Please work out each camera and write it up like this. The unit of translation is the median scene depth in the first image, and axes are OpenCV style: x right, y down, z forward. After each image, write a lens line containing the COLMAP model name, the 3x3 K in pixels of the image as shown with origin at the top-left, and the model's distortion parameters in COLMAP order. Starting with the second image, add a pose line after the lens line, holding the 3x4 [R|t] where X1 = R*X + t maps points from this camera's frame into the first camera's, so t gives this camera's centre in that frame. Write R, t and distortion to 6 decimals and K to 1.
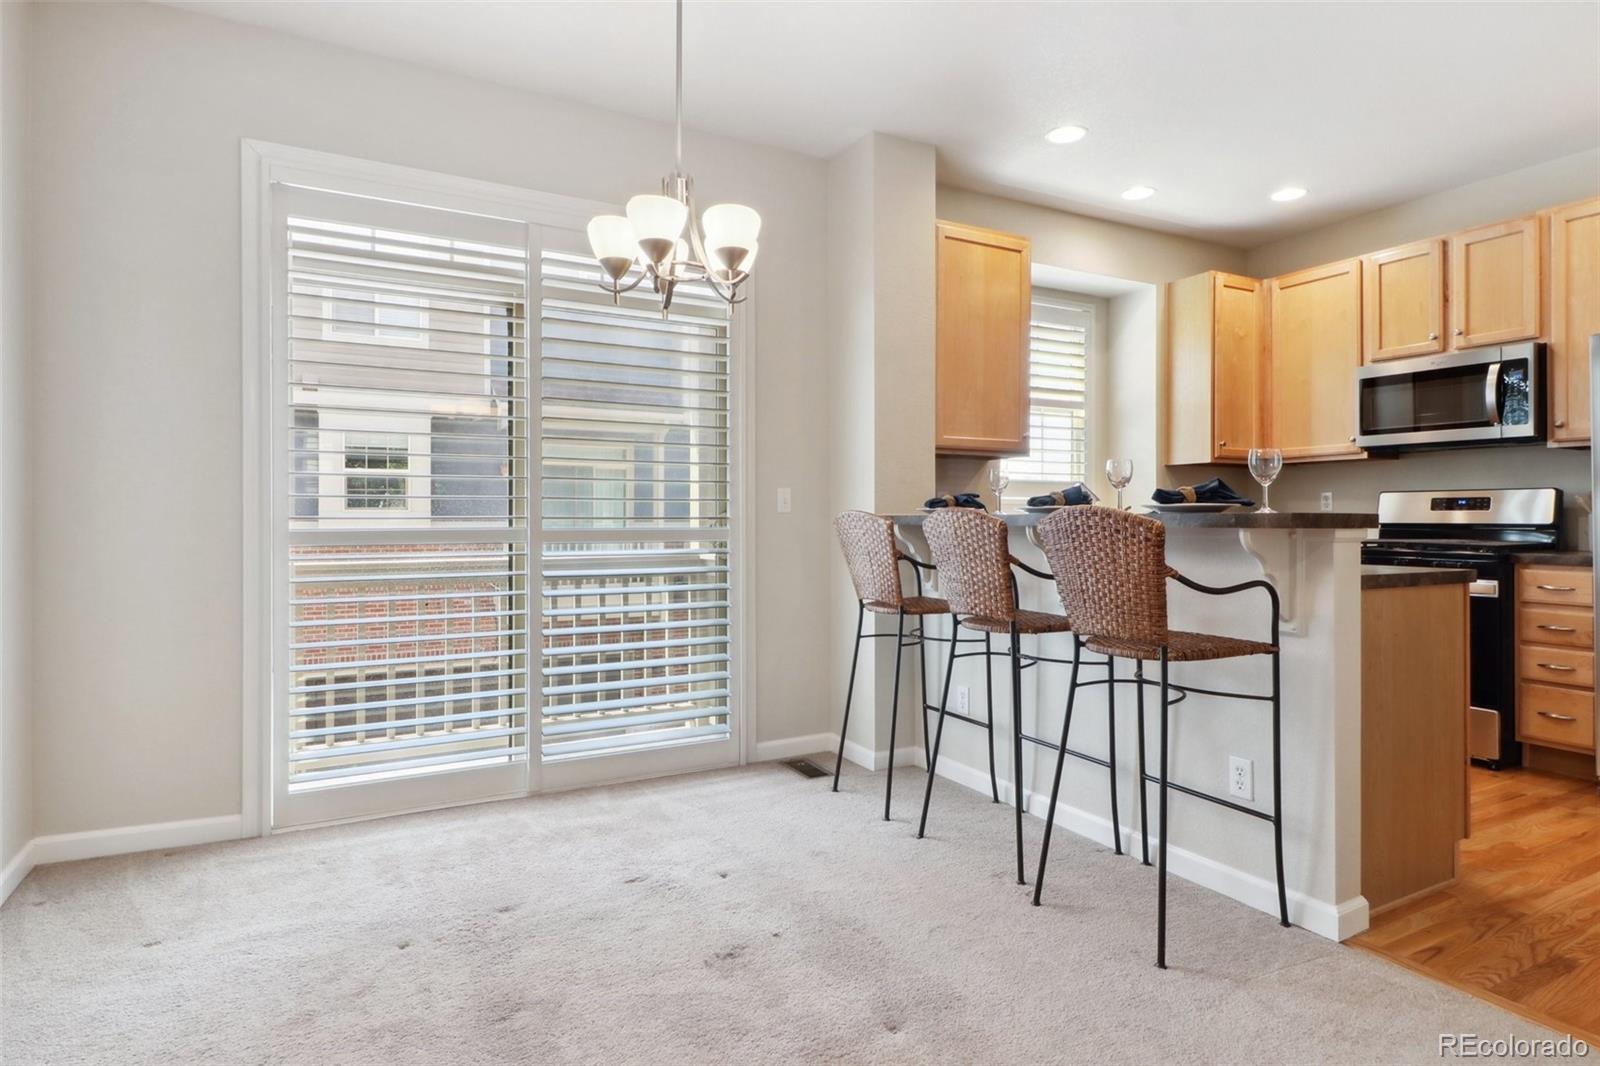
lens RADIAL K [[867.1, 0, 803.4], [0, 867.1, 522.5], [0, 0, 1]] dist [-0.003251, -0.002078]
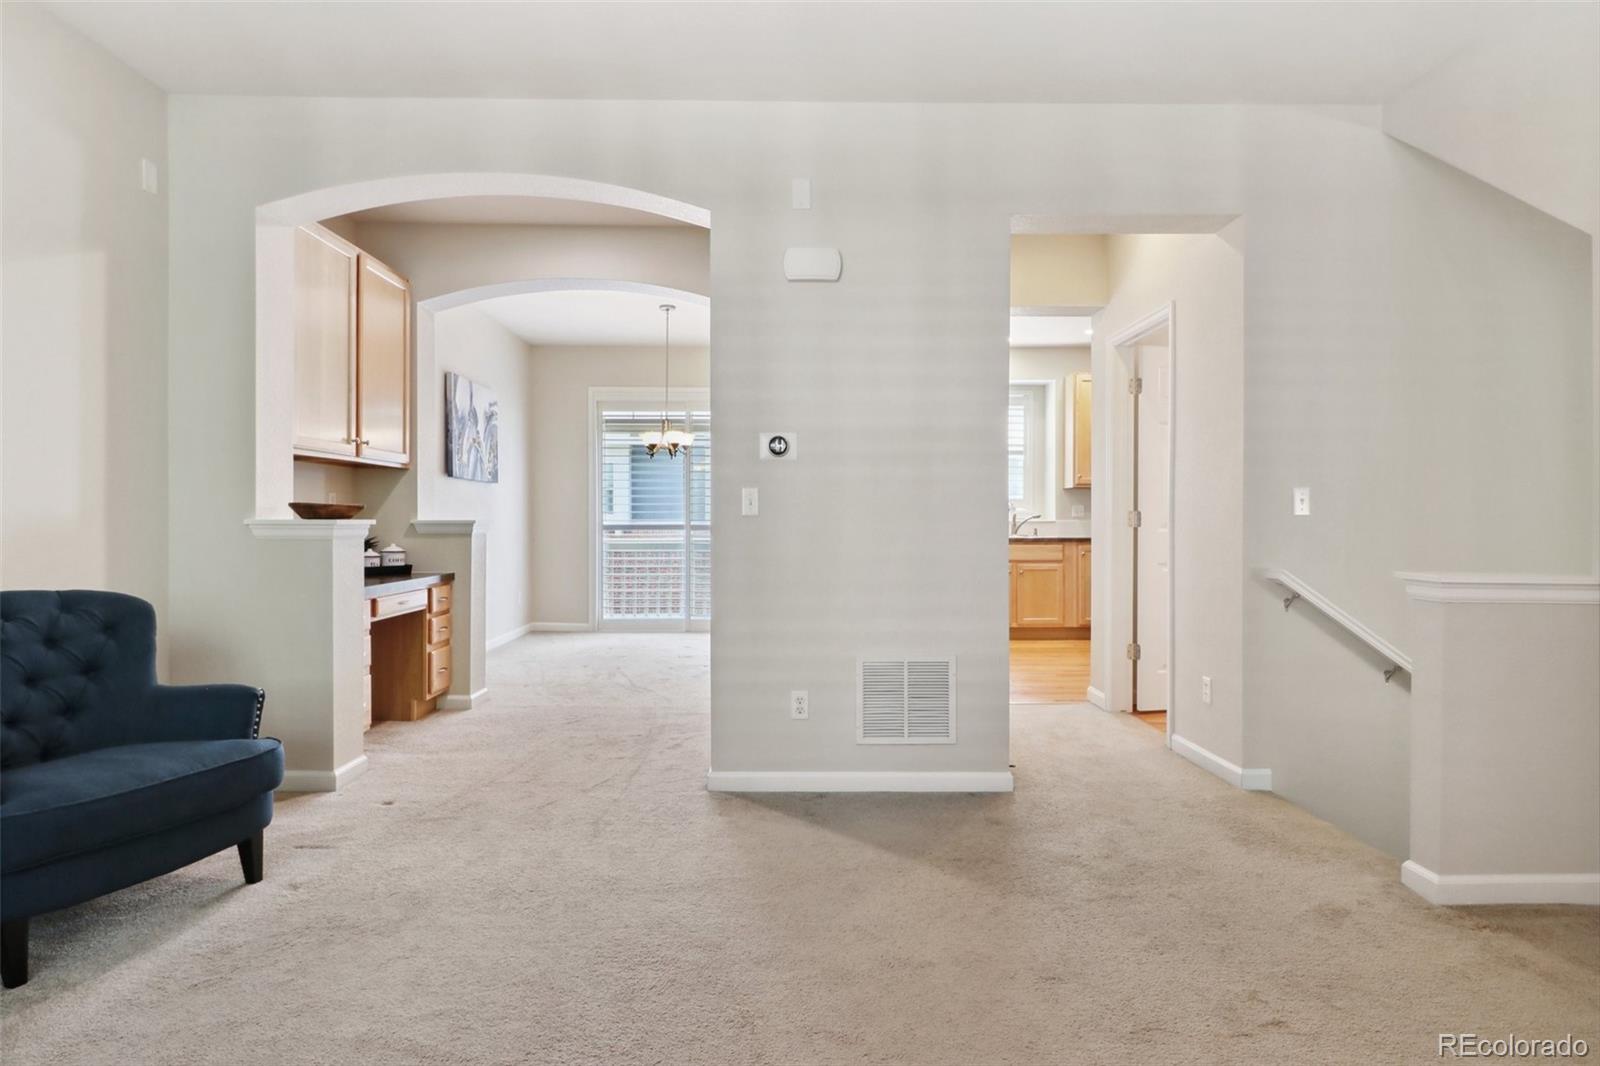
lens RADIAL K [[867.1, 0, 803.4], [0, 867.1, 522.5], [0, 0, 1]] dist [-0.003251, -0.002078]
pose [[0.887546, 0.005526, -0.460685, 1.303047], [-0.005225, 0.999984, 0.001928, -0.004621], [0.460689, 0.000696, 0.887561, -1.216390]]
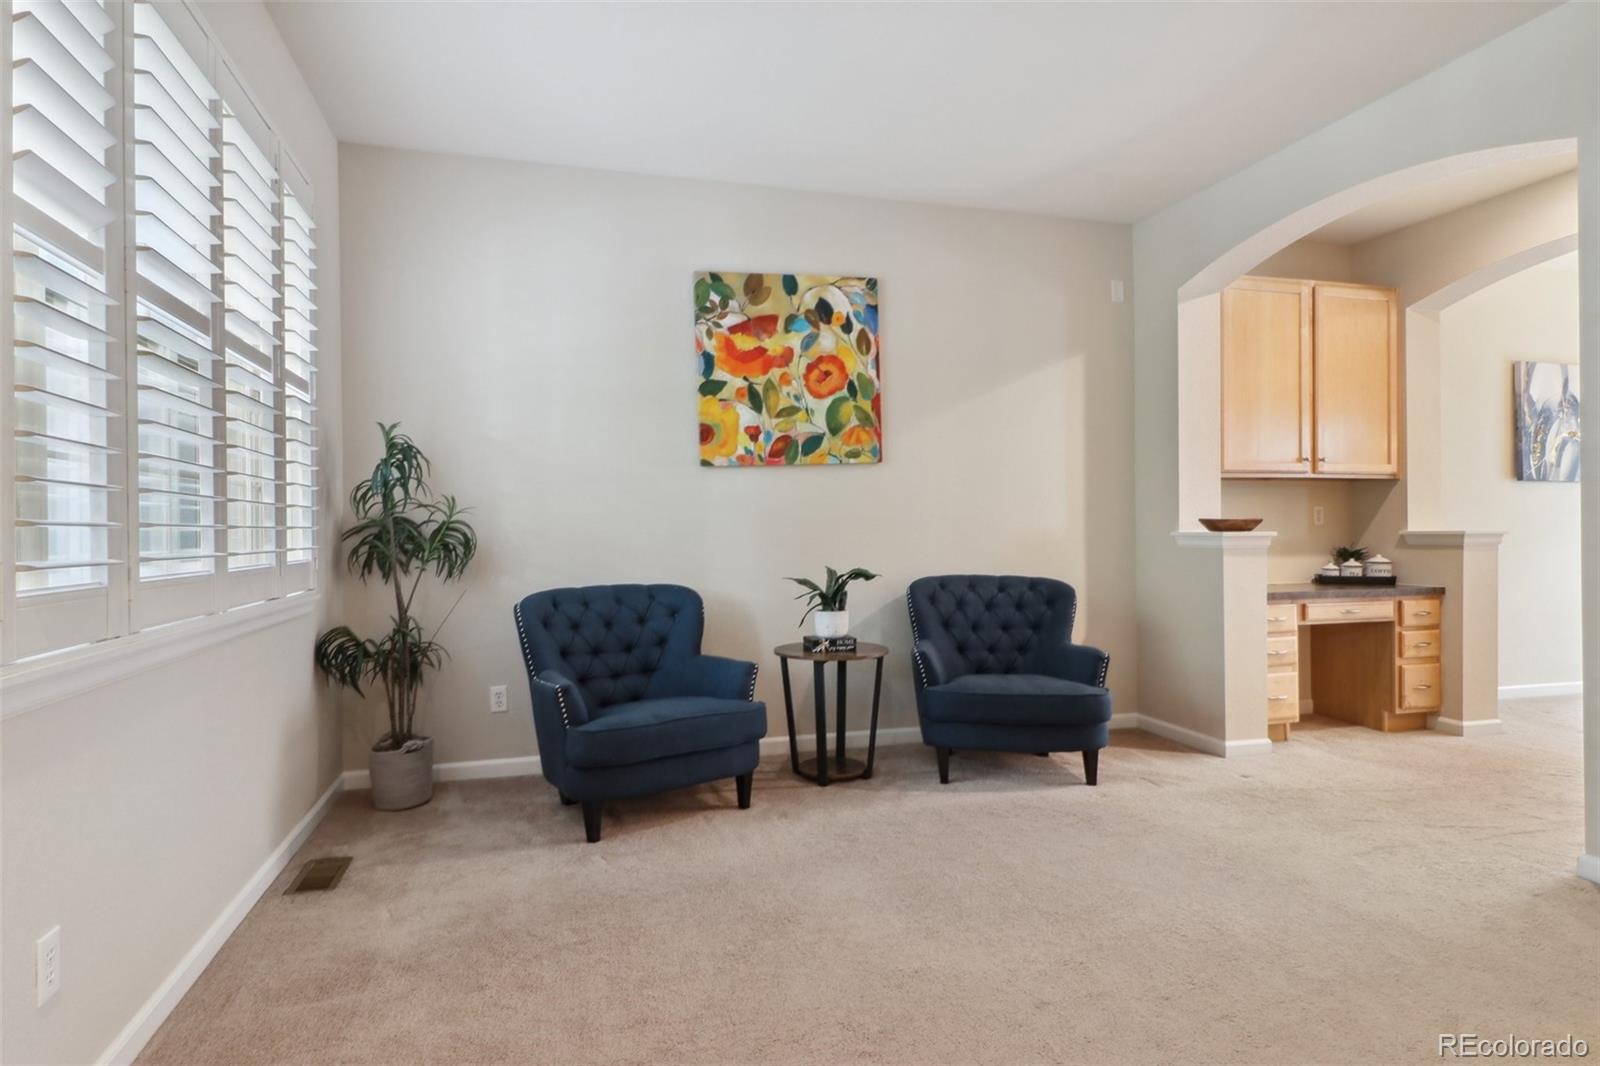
lens RADIAL K [[877.1, 0, 794.1], [0, 877.1, 531.2], [0, 0, 1]] dist [0.001124, -0.001191]
pose [[-0.217482, 0.003483, -0.976058, 1.739002], [0.004284, 0.999987, 0.002614, -0.010801], [0.976055, -0.003613, -0.217494, -0.844520]]
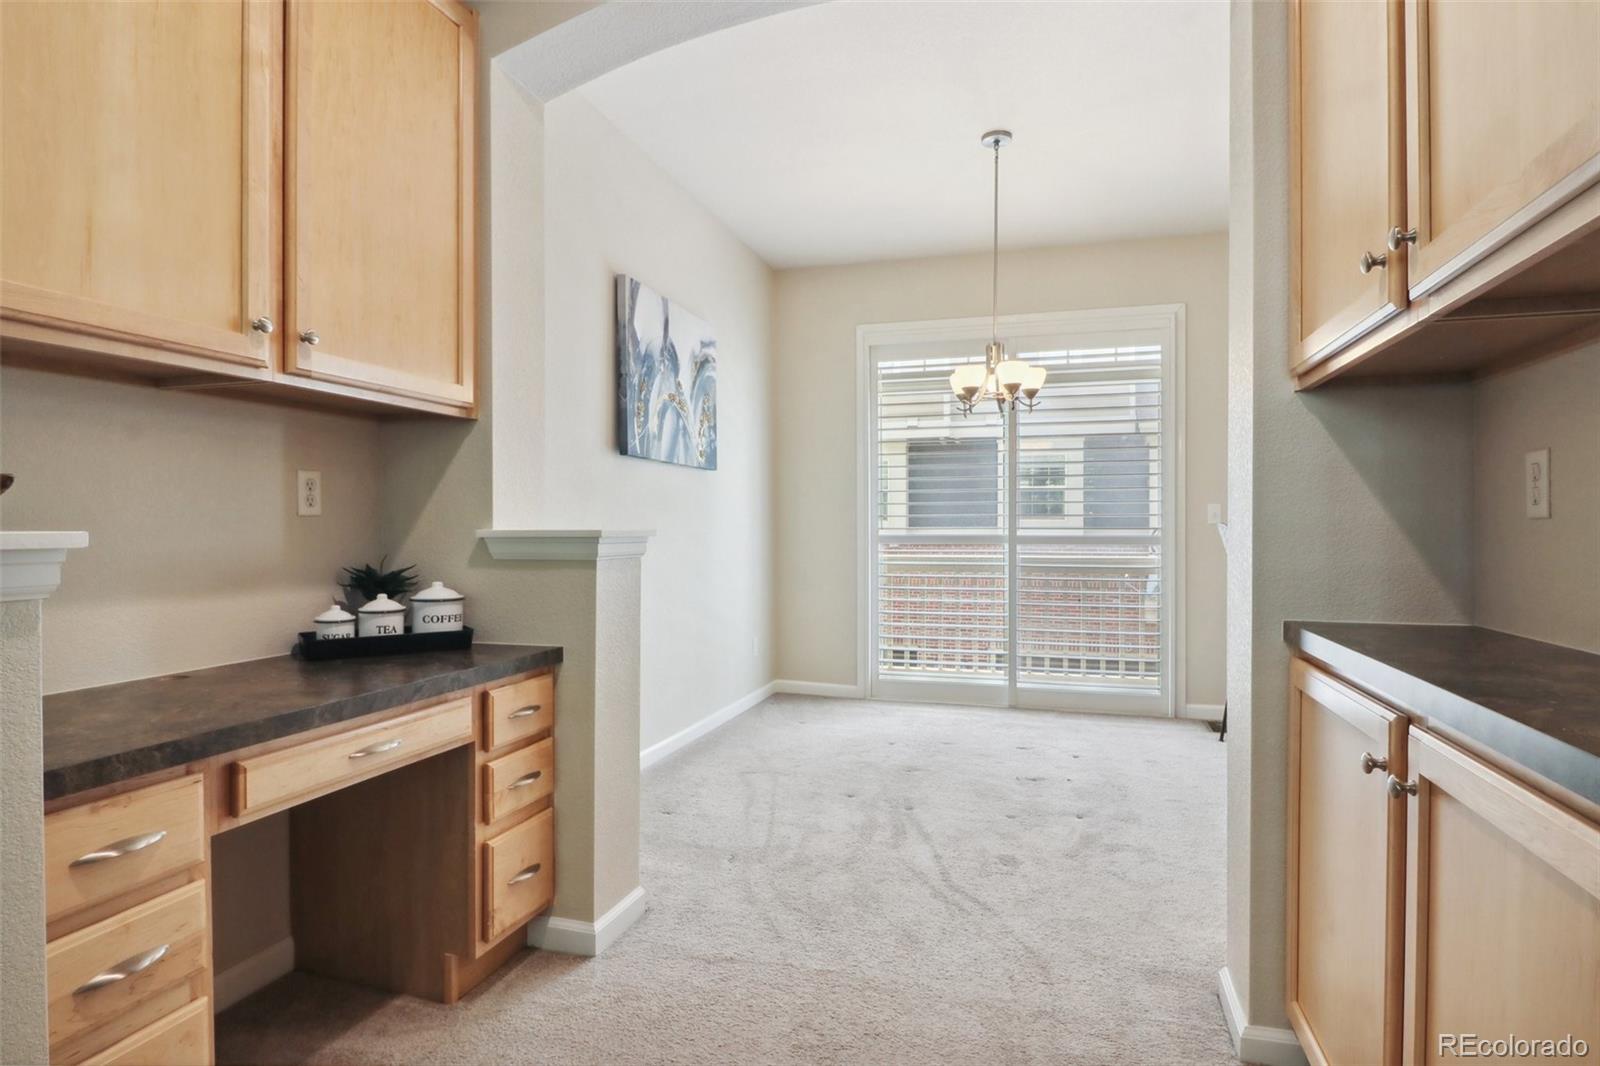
lens RADIAL K [[877.1, 0, 794.1], [0, 877.1, 531.2], [0, 0, 1]] dist [0.001124, -0.001191]
pose [[0.698828, 0.005953, -0.715265, 0.619664], [-0.003841, 0.999982, 0.004570, -0.005801], [0.715279, -0.000446, 0.698839, -0.429128]]
